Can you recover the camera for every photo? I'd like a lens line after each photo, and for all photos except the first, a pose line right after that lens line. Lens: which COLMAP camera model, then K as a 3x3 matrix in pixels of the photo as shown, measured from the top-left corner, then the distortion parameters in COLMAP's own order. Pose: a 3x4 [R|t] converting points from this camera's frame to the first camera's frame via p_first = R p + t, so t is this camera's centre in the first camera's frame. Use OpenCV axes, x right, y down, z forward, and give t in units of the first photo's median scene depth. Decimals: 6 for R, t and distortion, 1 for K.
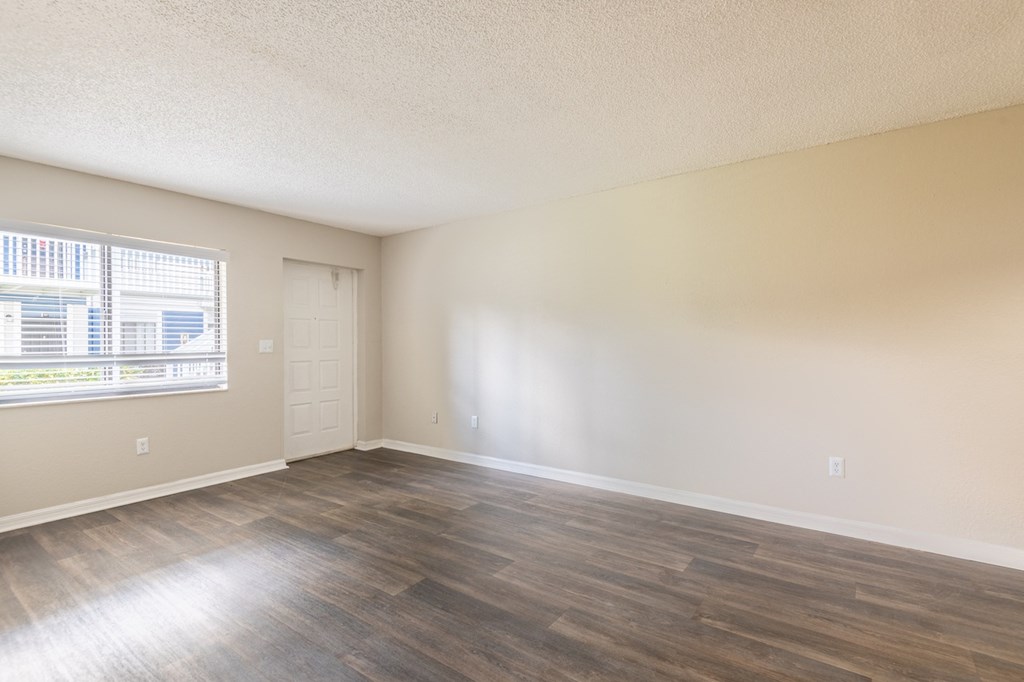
lens RADIAL K [[474.9, 0, 515.0], [0, 474.9, 339.0], [0, 0, 1]] dist [0.000805, -0.000307]
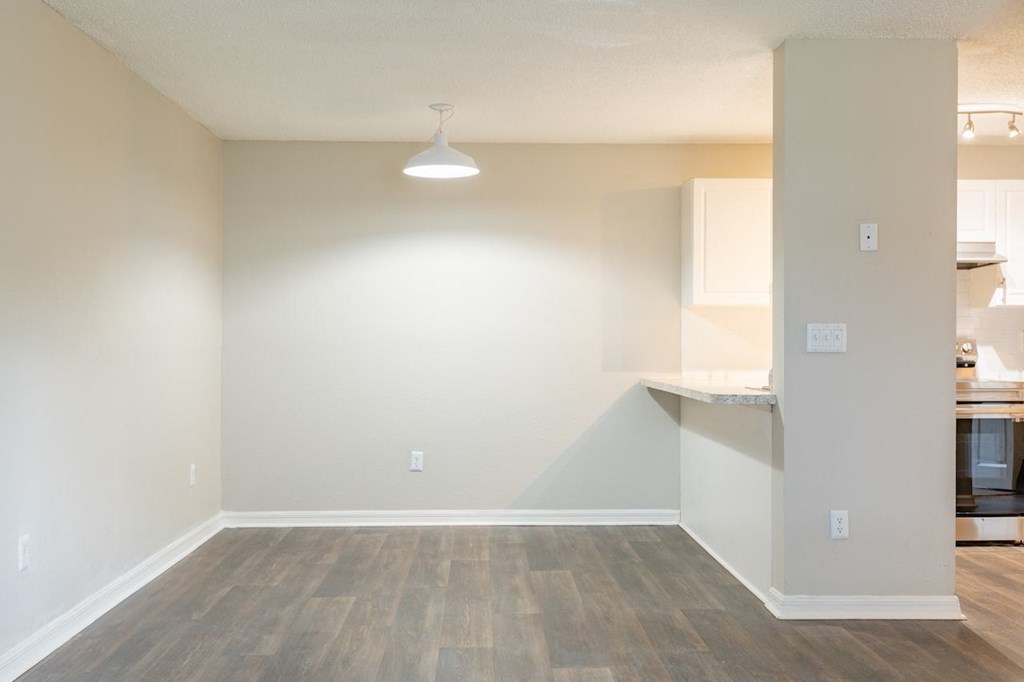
lens RADIAL K [[1022.5, 0, 510.7], [0, 1022.5, 339.8], [0, 0, 1]] dist [0.027767, 0.000000]
pose [[-0.599420, 0.001038, 0.800434, -0.903538], [0.001866, 0.999998, 0.000100, 0.017075], [-0.800433, 0.001554, -0.599421, 1.713833]]
